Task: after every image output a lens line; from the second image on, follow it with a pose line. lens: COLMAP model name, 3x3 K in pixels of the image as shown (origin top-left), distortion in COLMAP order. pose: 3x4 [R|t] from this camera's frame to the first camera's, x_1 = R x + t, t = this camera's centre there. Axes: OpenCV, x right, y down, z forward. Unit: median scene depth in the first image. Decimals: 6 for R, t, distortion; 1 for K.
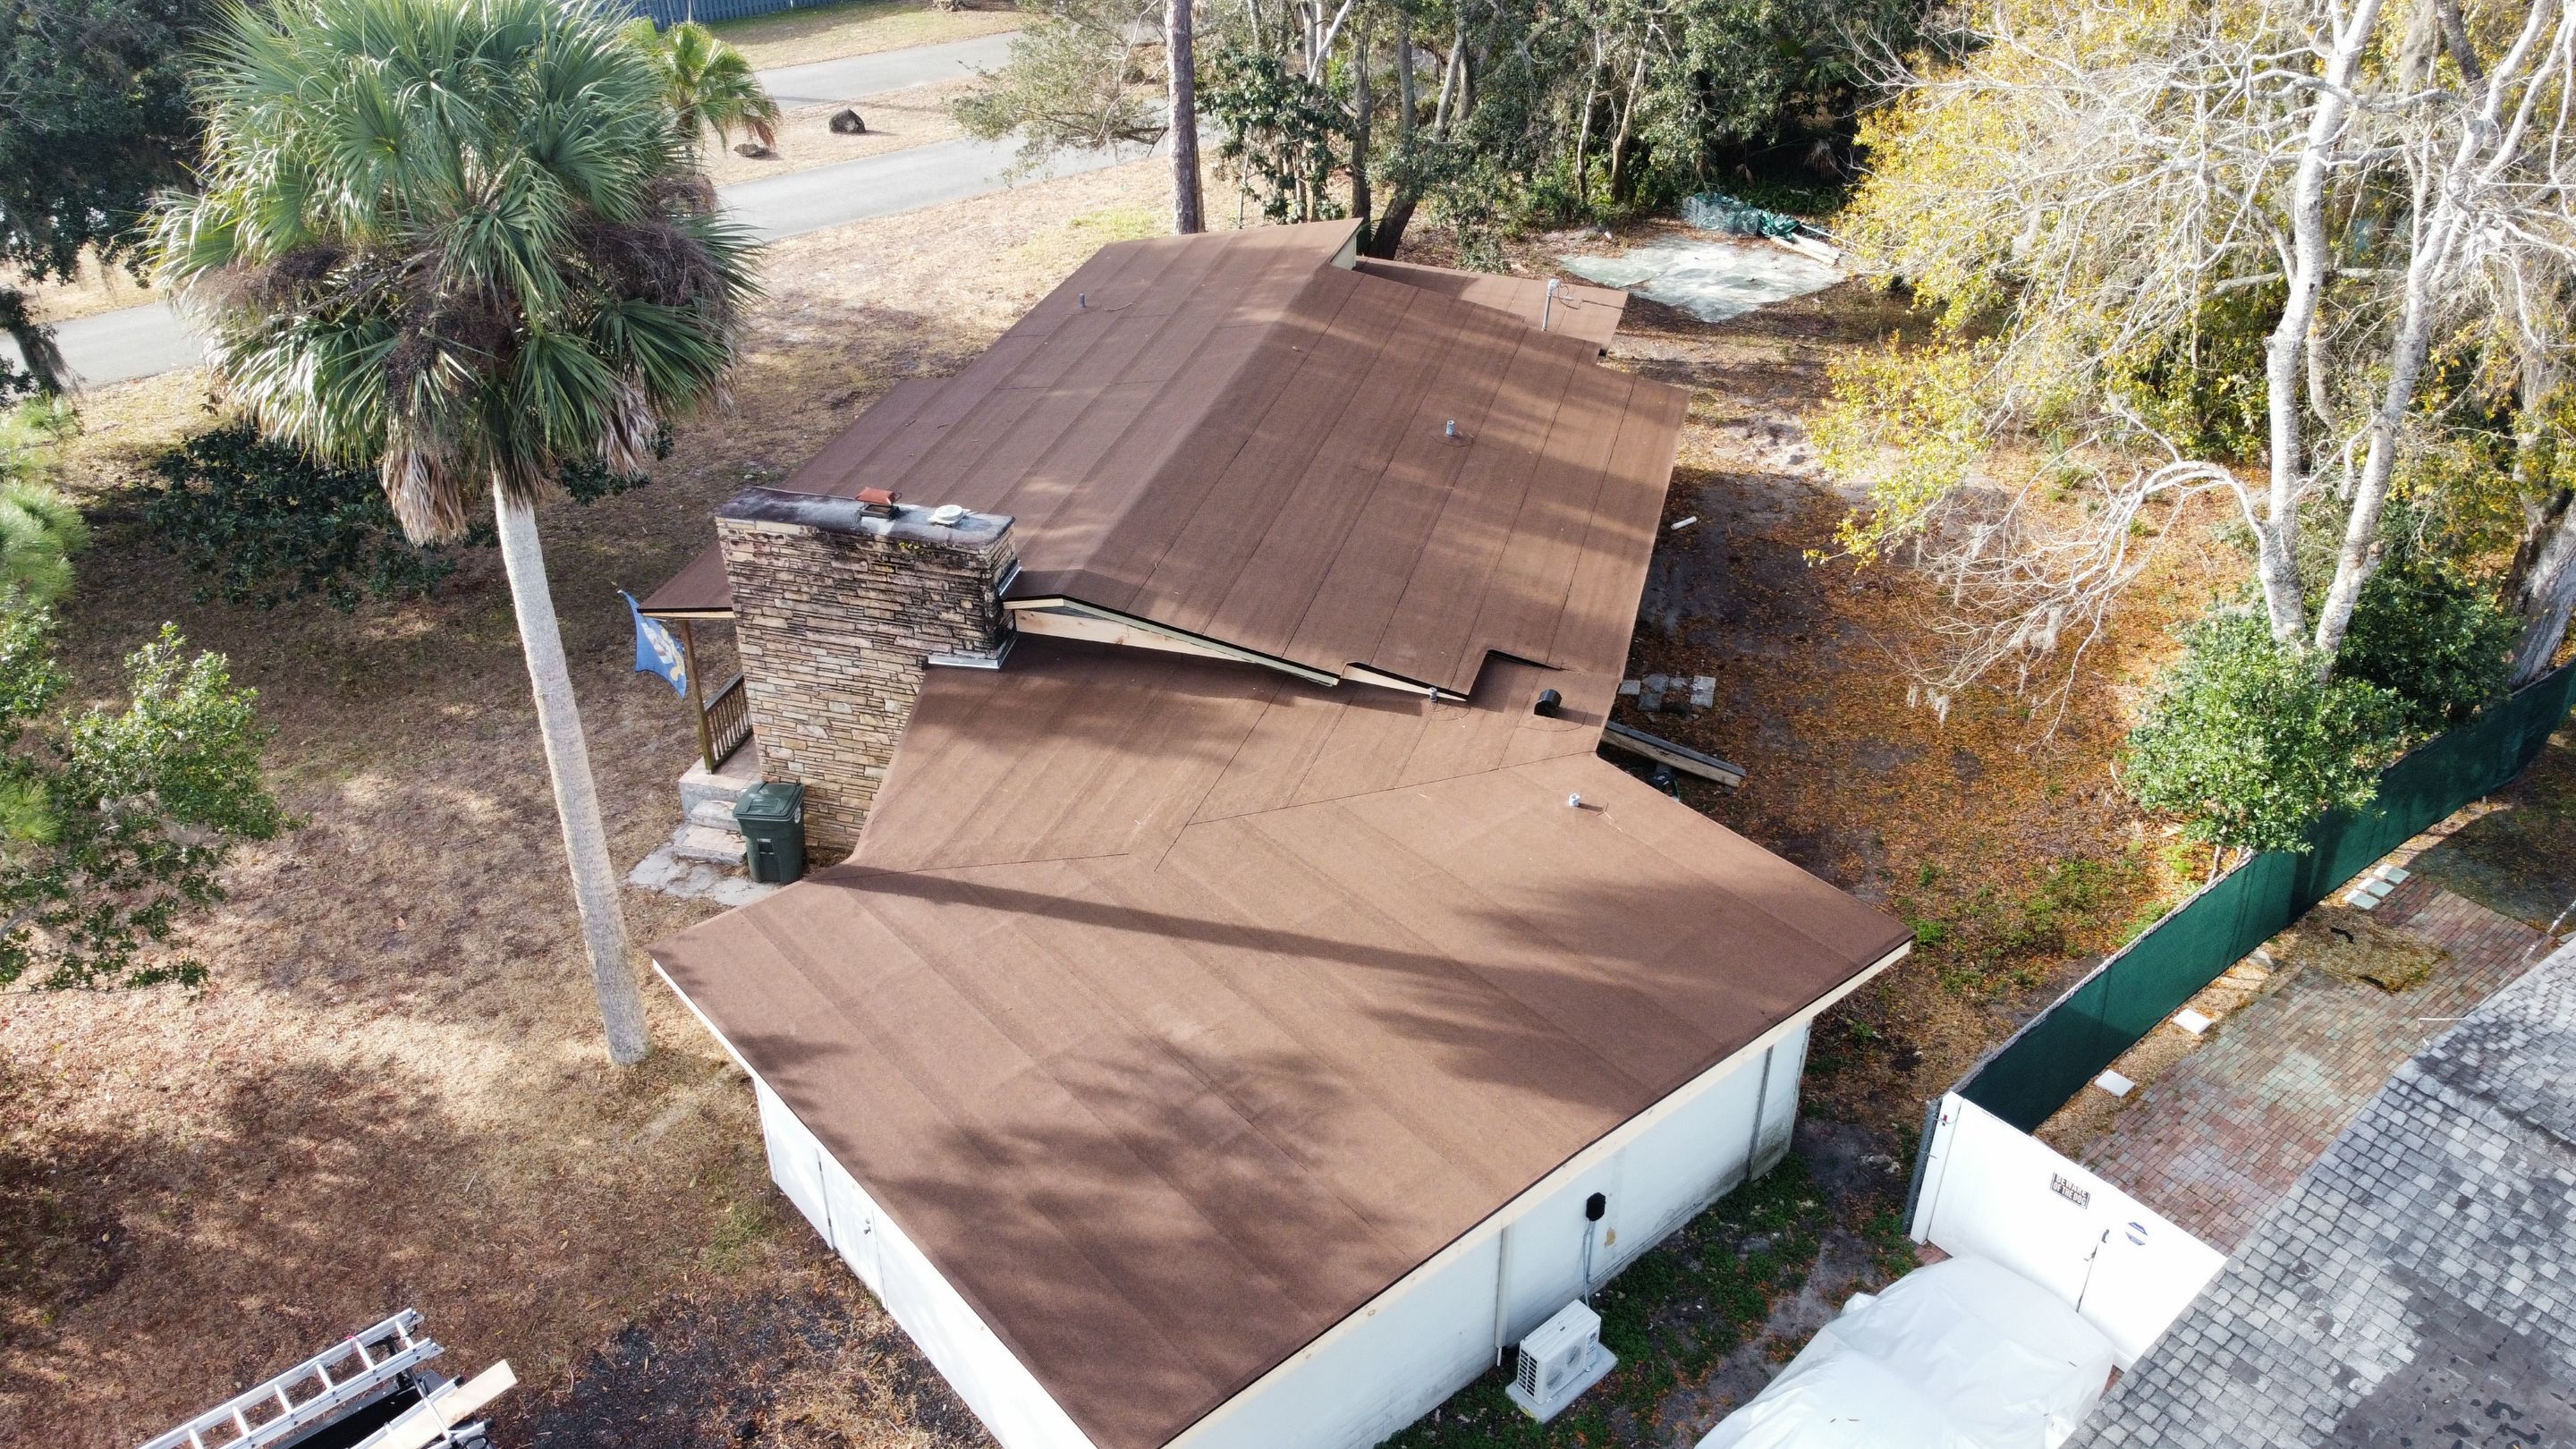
lens RADIAL K [[1949.2, 0, 1287.3], [0, 1949.2, 721.5], [0, 0, 1]] dist [-0.003331, 0.002500]
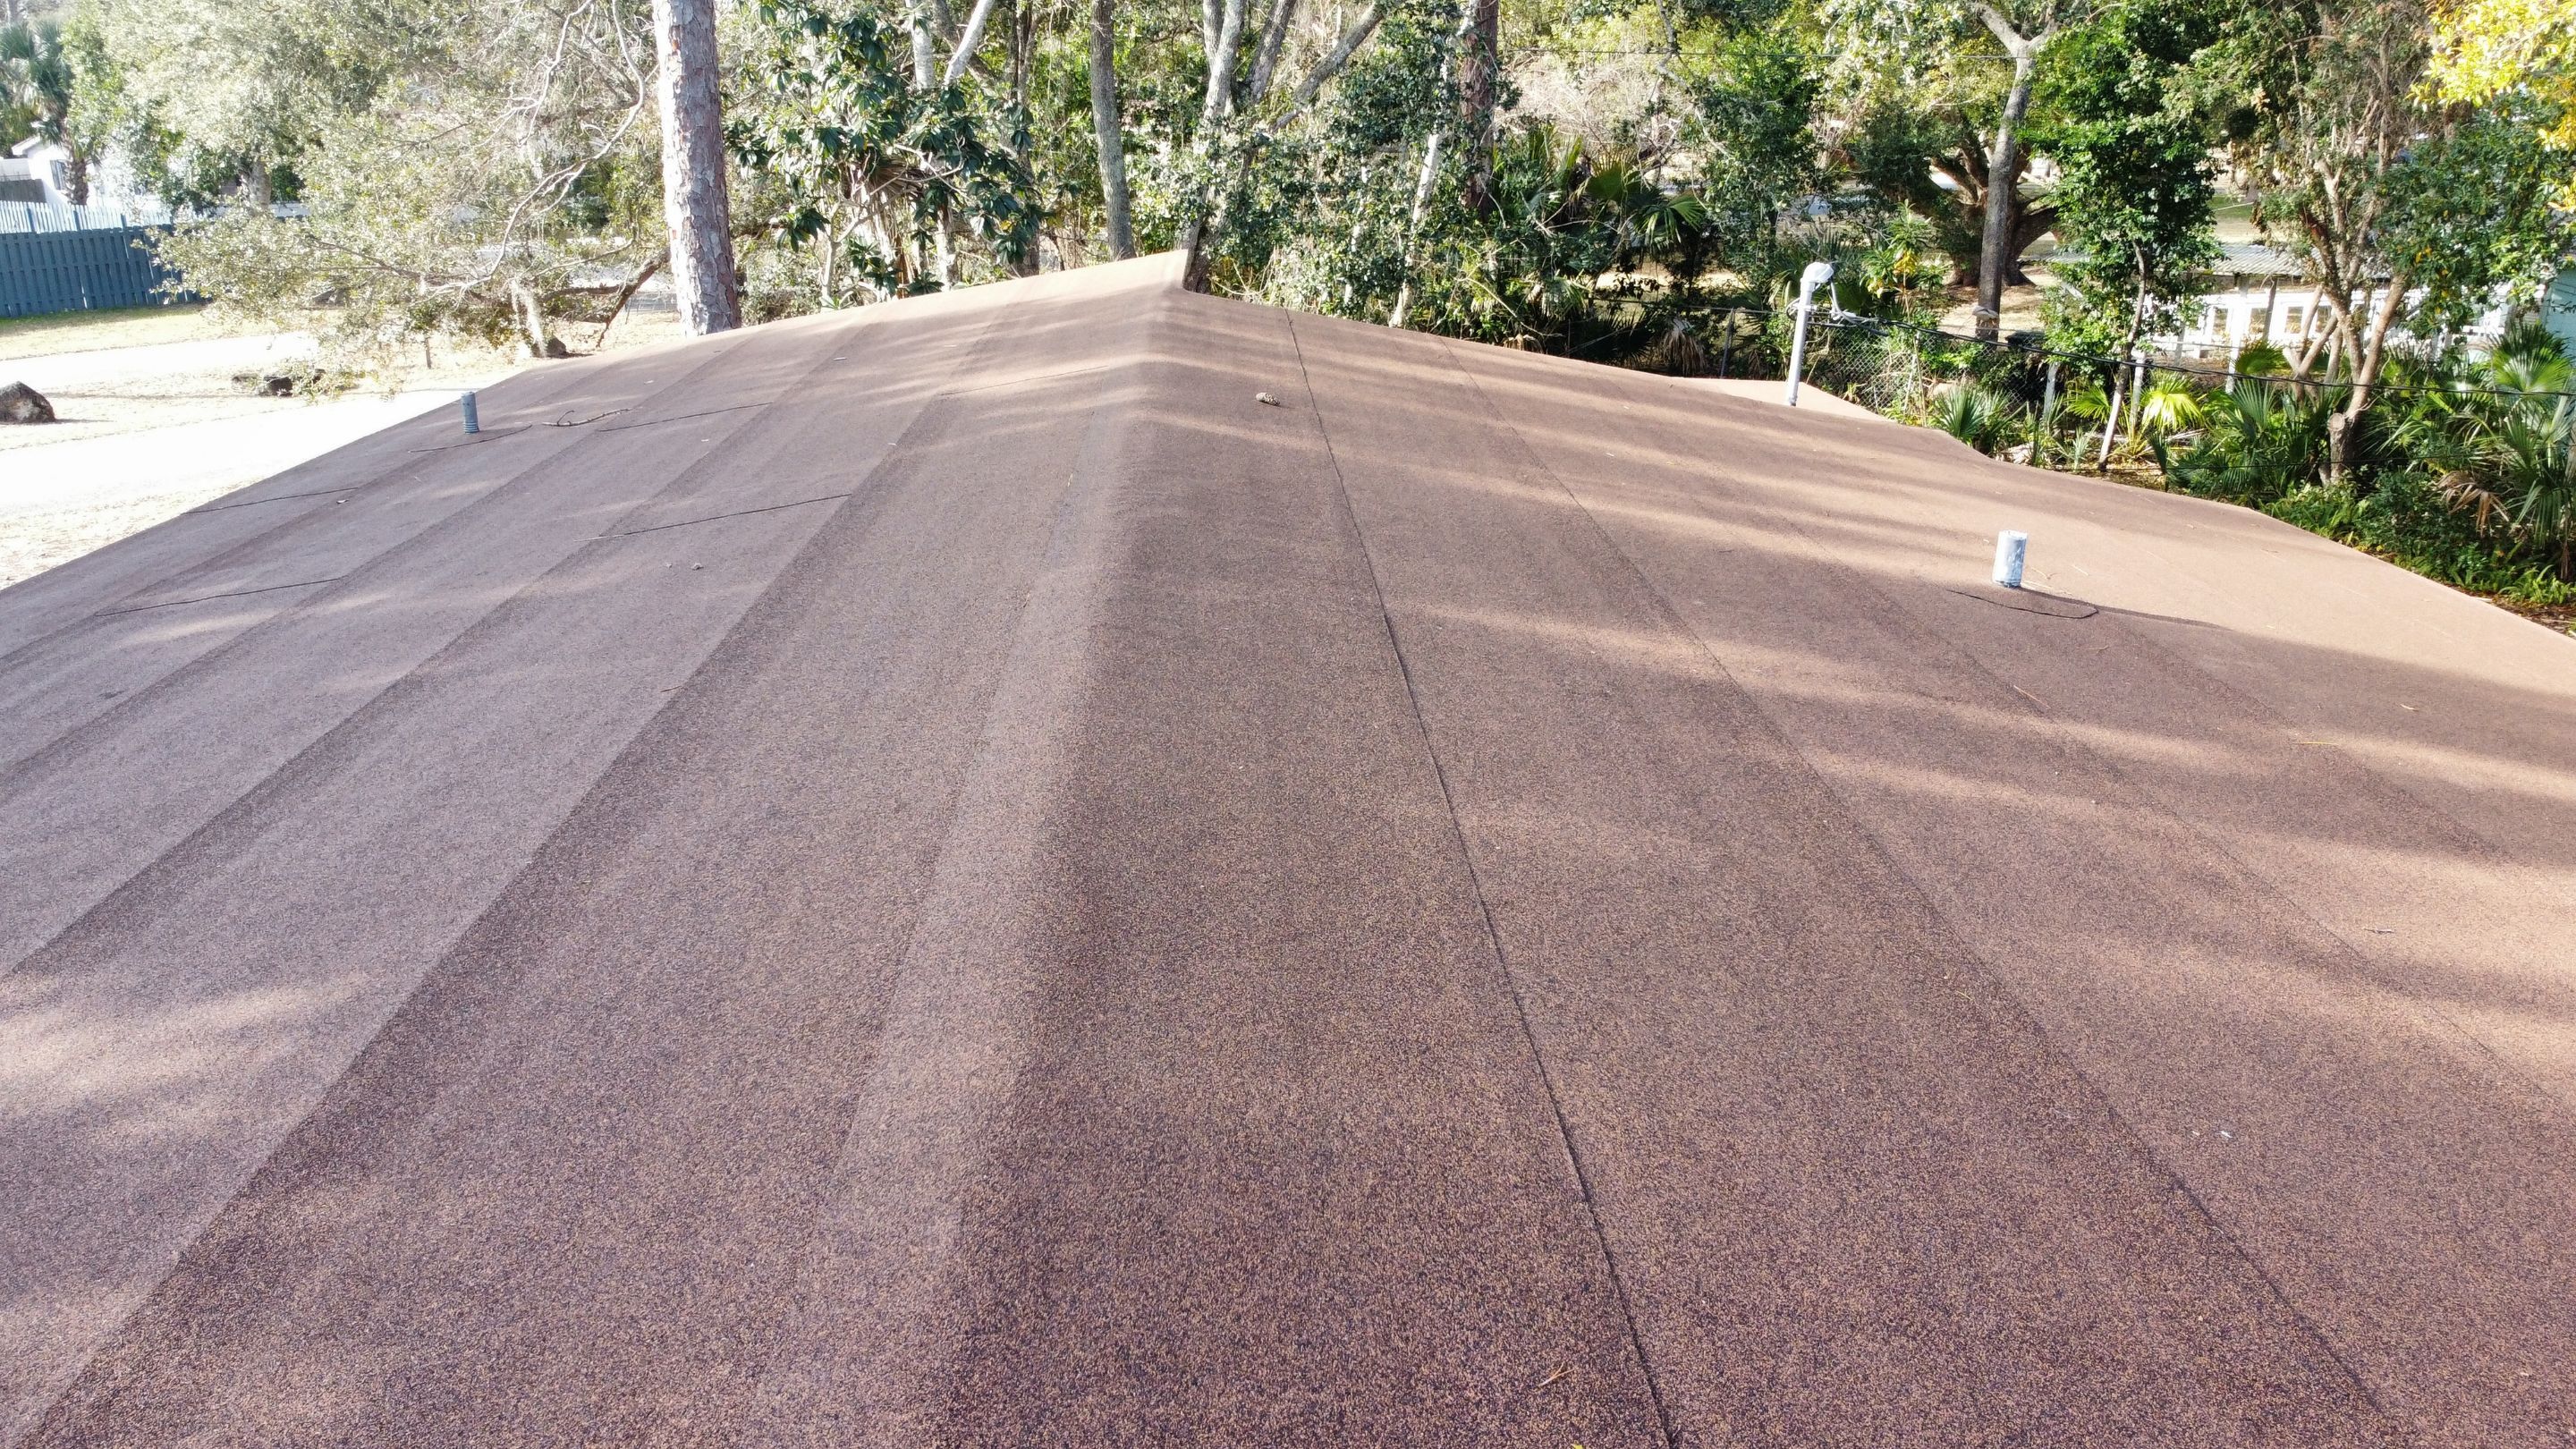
lens RADIAL K [[1949.2, 0, 1286.5], [0, 1949.2, 724.9], [0, 0, 1]] dist [-0.003331, 0.002500]
pose [[0.954464, -0.092316, 0.283684, -0.109207], [0.154548, 0.966376, -0.205503, -0.113928], [-0.255175, 0.239988, 0.936638, 1.009394]]
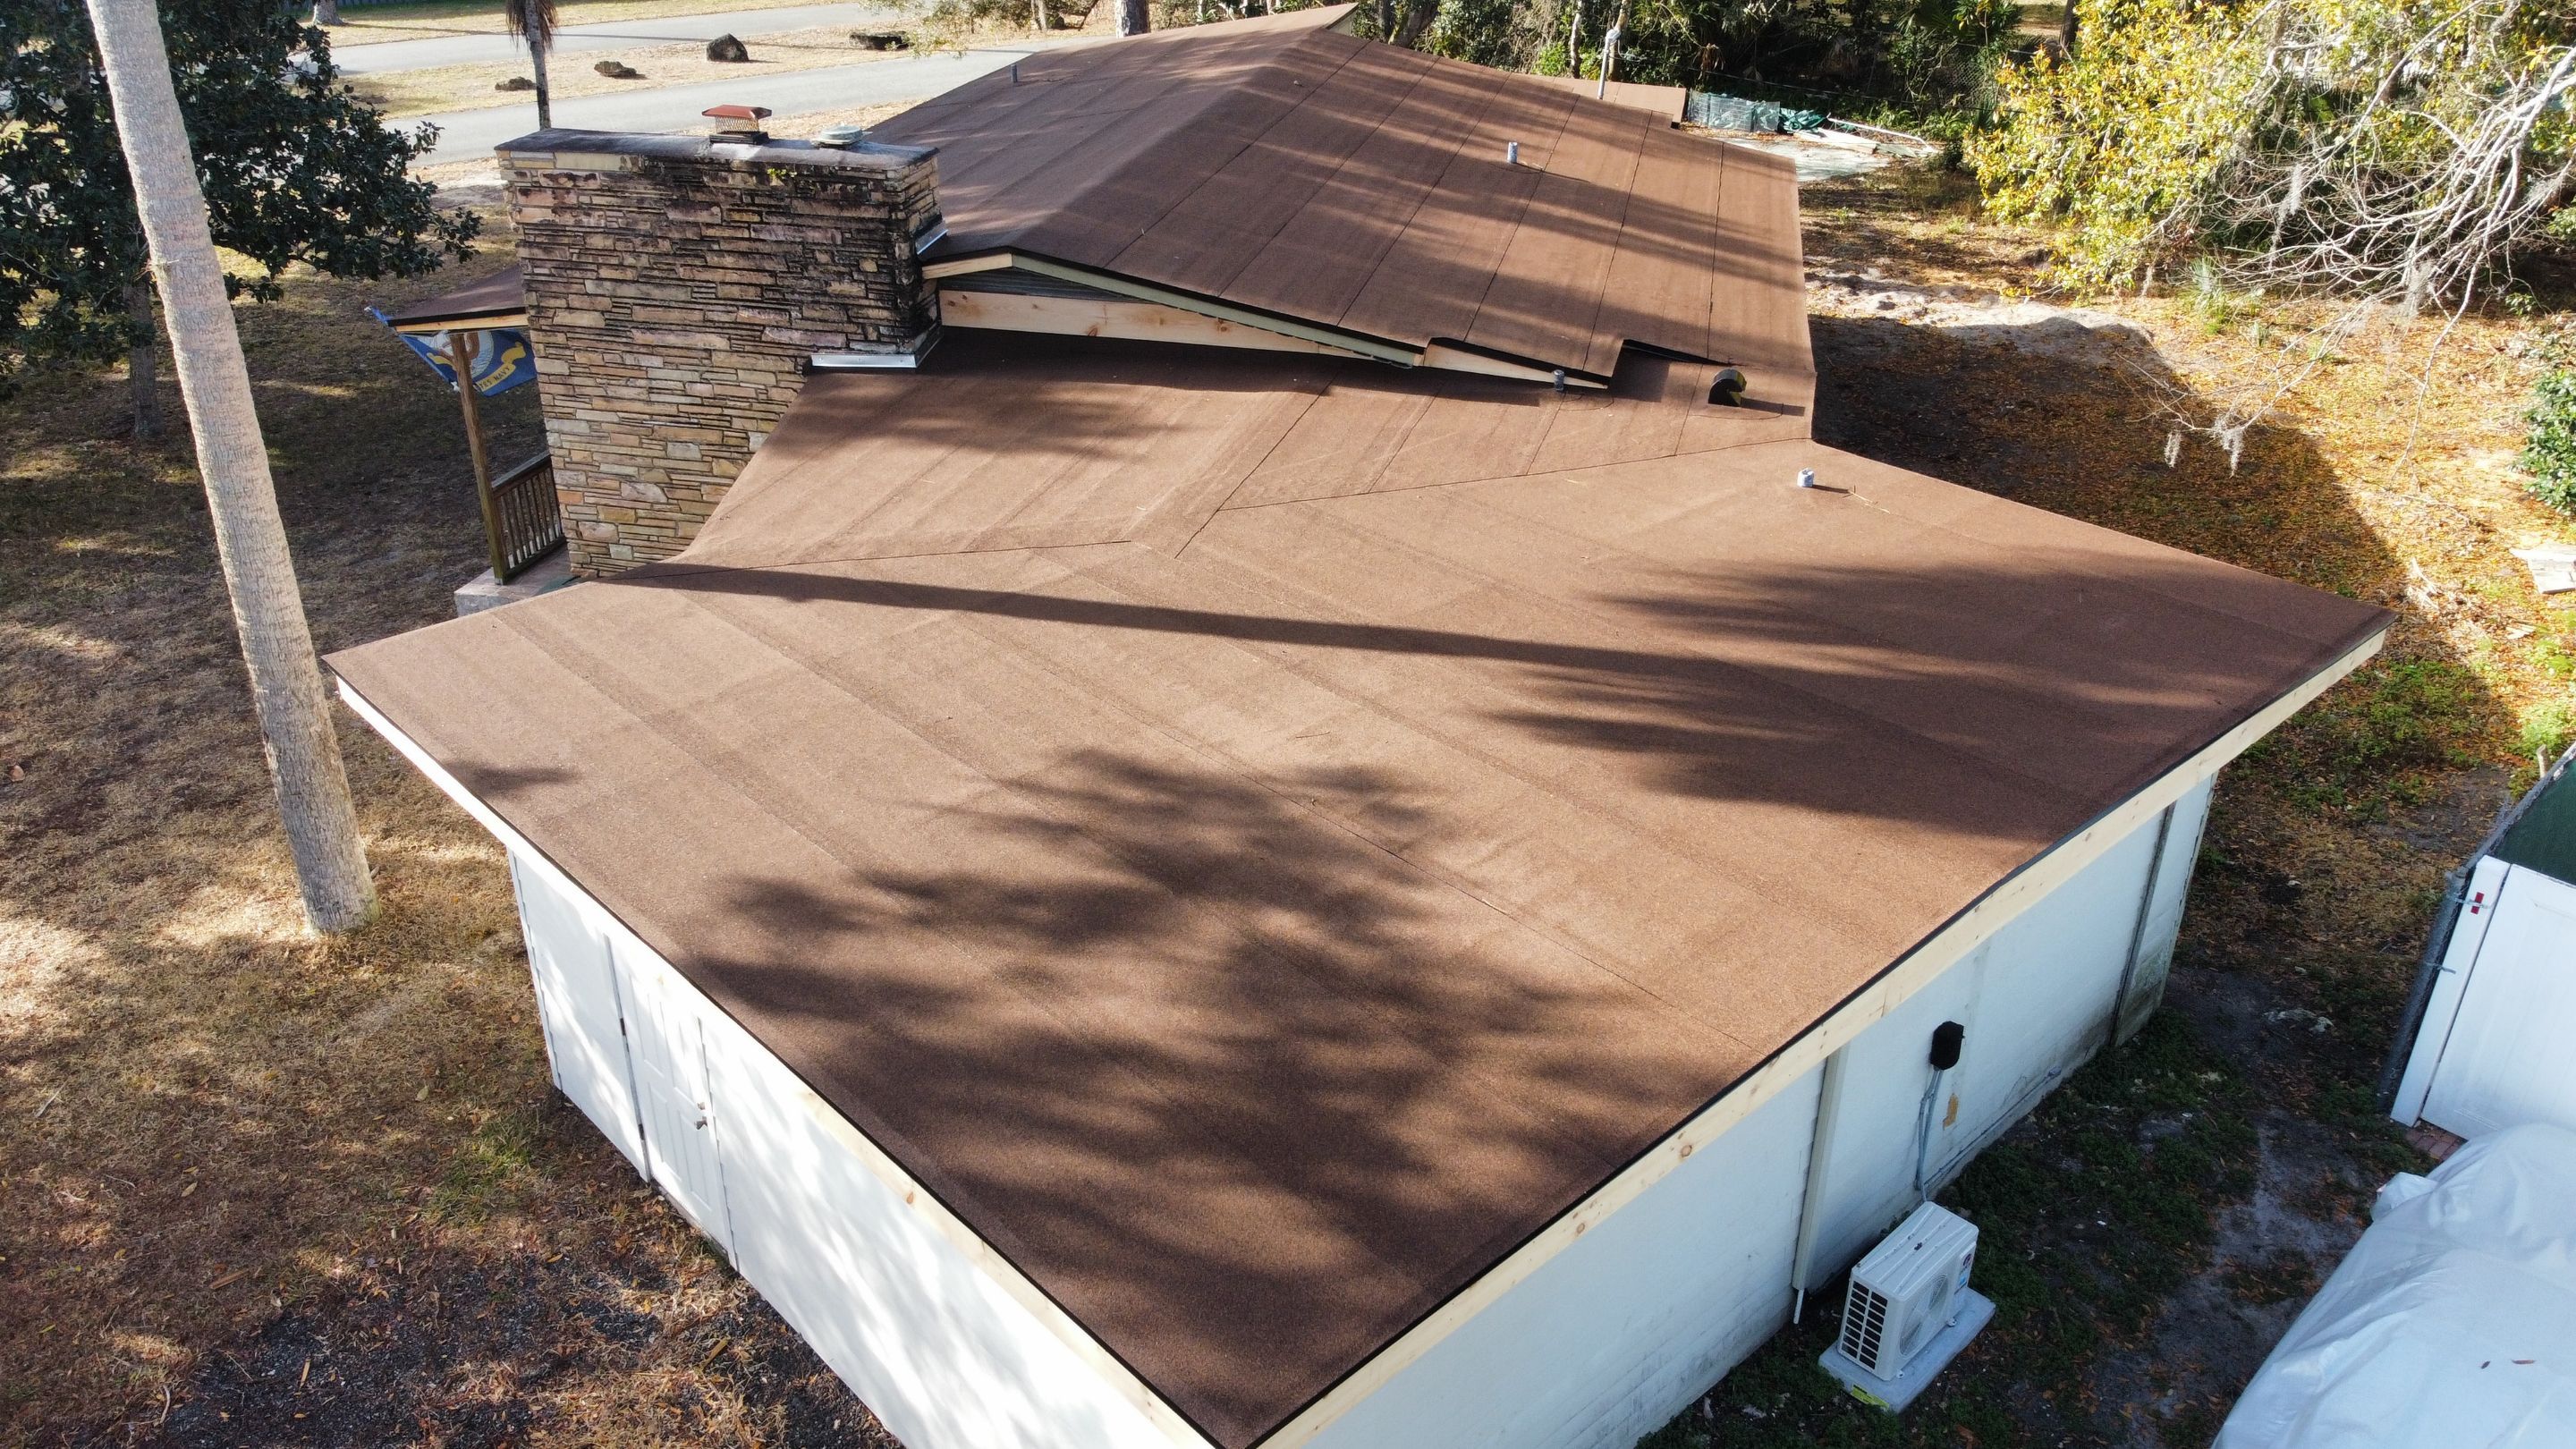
lens RADIAL K [[1949.2, 0, 1283.9], [0, 1949.2, 725.0], [0, 0, 1]] dist [-0.003331, 0.002500]
pose [[0.998684, -0.016535, 0.048546, -0.058410], [0.019957, 0.997286, -0.070875, 0.158836], [-0.047242, 0.071751, 0.996303, 0.344924]]
